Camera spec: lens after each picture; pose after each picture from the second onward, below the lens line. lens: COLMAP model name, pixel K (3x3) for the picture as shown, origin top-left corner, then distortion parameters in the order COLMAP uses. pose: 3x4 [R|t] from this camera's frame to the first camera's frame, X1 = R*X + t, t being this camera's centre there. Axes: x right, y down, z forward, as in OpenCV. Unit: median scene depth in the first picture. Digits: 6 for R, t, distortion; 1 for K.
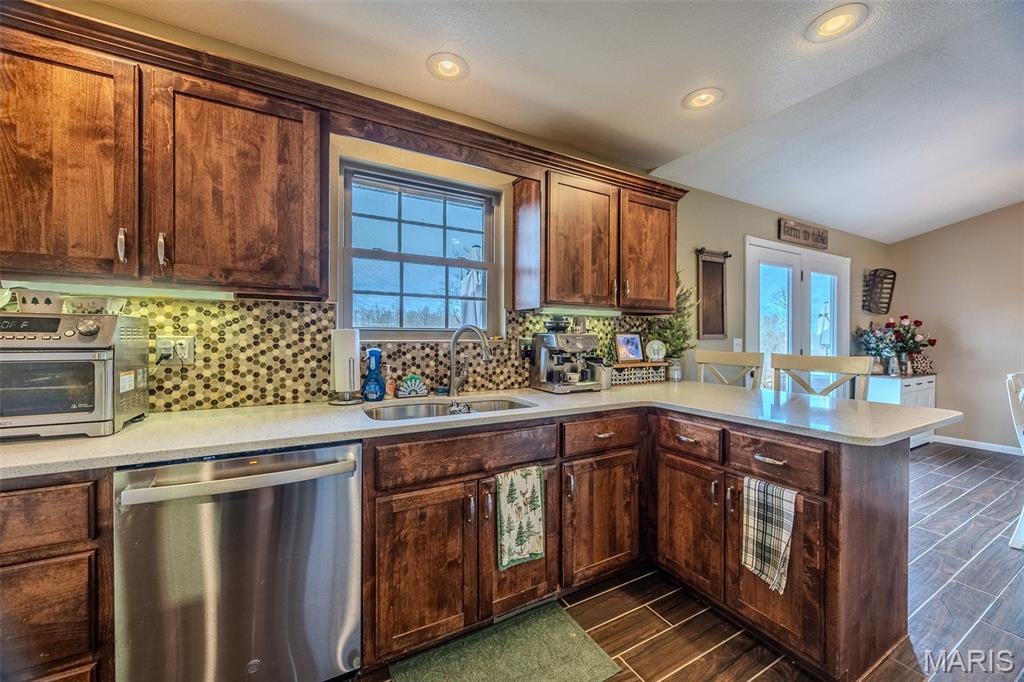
lens RADIAL K [[391.4, 0, 514.8], [0, 391.4, 341.9], [0, 0, 1]] dist [-0.001508, -0.000516]
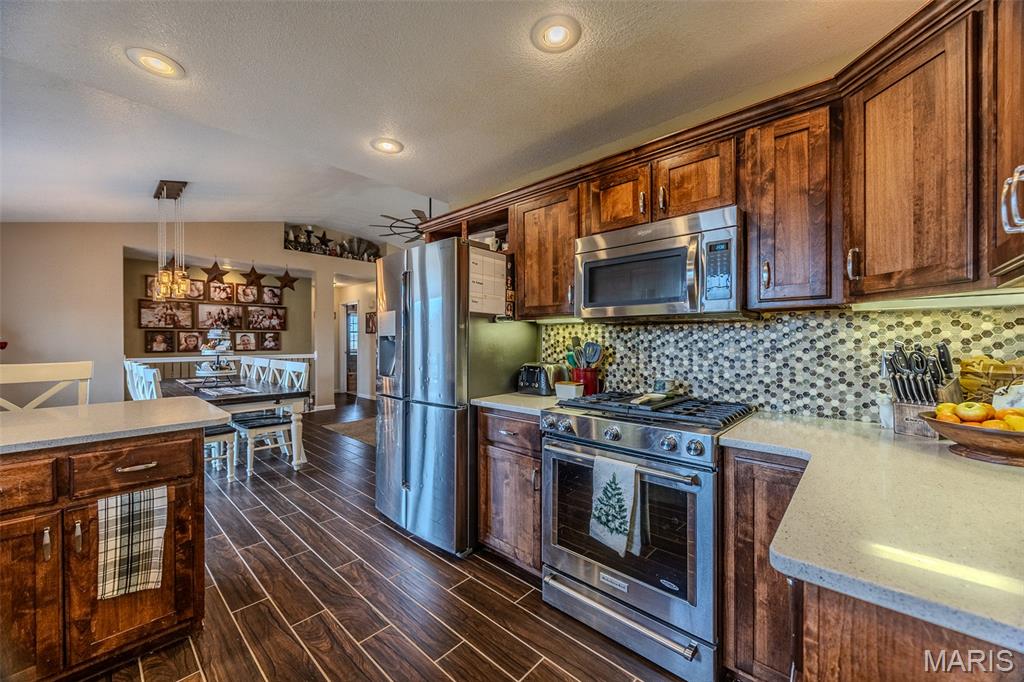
lens RADIAL K [[391.4, 0, 514.8], [0, 391.4, 341.9], [0, 0, 1]] dist [-0.001508, -0.000516]
pose [[-0.315582, -0.010438, 0.948841, -0.502860], [0.009262, 0.999858, 0.014079, -0.020123], [-0.948853, 0.013231, -0.315441, 0.335076]]
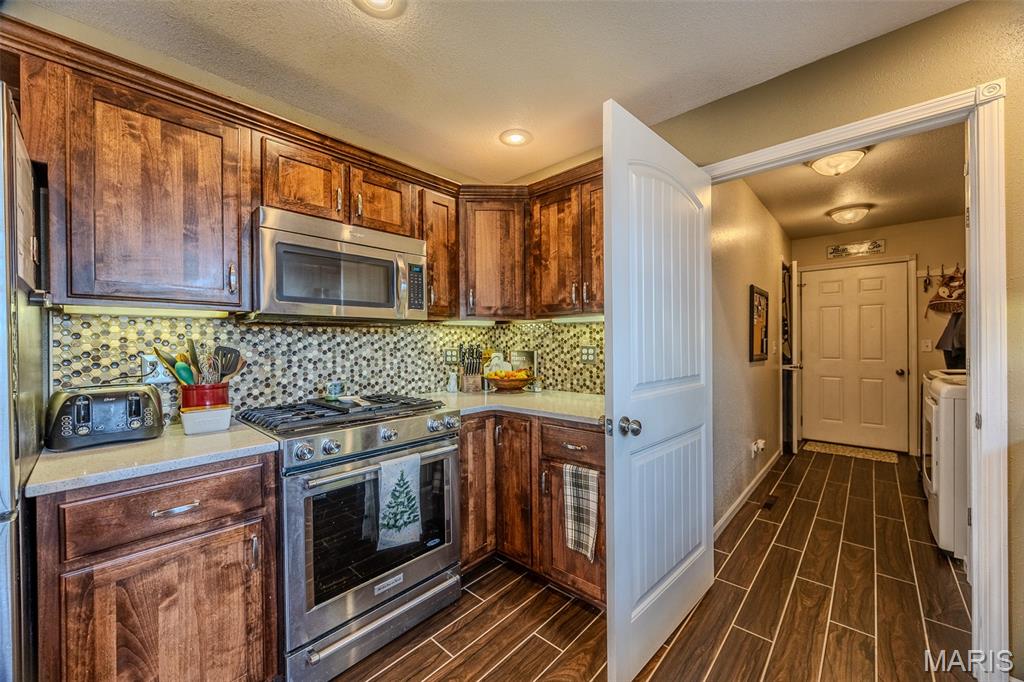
lens RADIAL K [[390.6, 0, 516.2], [0, 390.6, 344.1], [0, 0, 1]] dist [-0.000105, -0.000017]
pose [[-0.949284, 0.004232, -0.314391, 0.300279], [0.000024, 0.999910, 0.013386, -0.016124], [0.314419, 0.012700, -0.949199, 0.795676]]
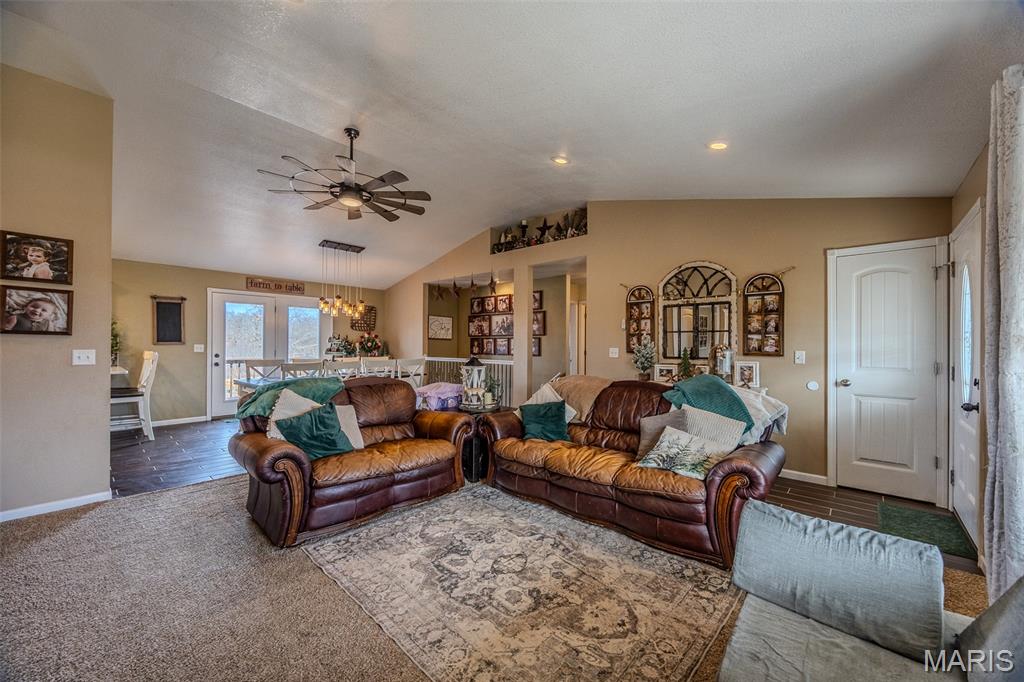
lens RADIAL K [[391.4, 0, 514.8], [0, 391.4, 341.9], [0, 0, 1]] dist [-0.001508, -0.000516]
pose [[0.946772, 0.003582, 0.321885, 2.710897], [0.001730, 0.999867, -0.016216, 0.023492], [-0.321900, 0.015910, 0.946640, -2.352184]]
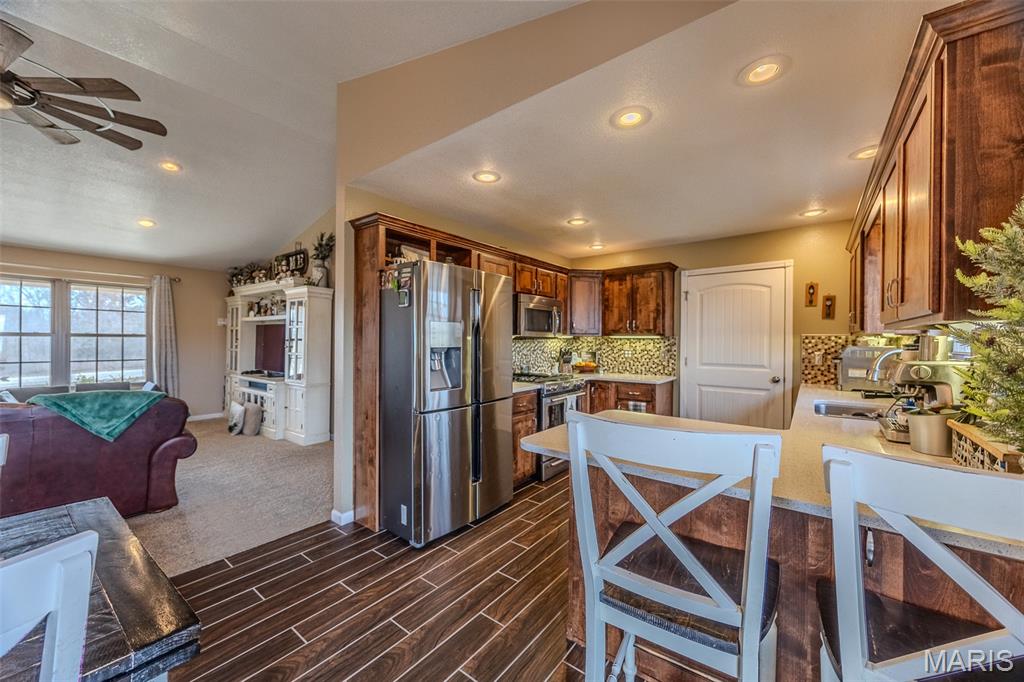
lens RADIAL K [[391.4, 0, 514.8], [0, 391.4, 341.9], [0, 0, 1]] dist [-0.001508, -0.000516]
pose [[-0.918940, -0.009158, -0.394290, 1.468389], [-0.015540, 0.999795, 0.012995, -0.070477], [0.394090, 0.018069, -0.918894, 1.794313]]
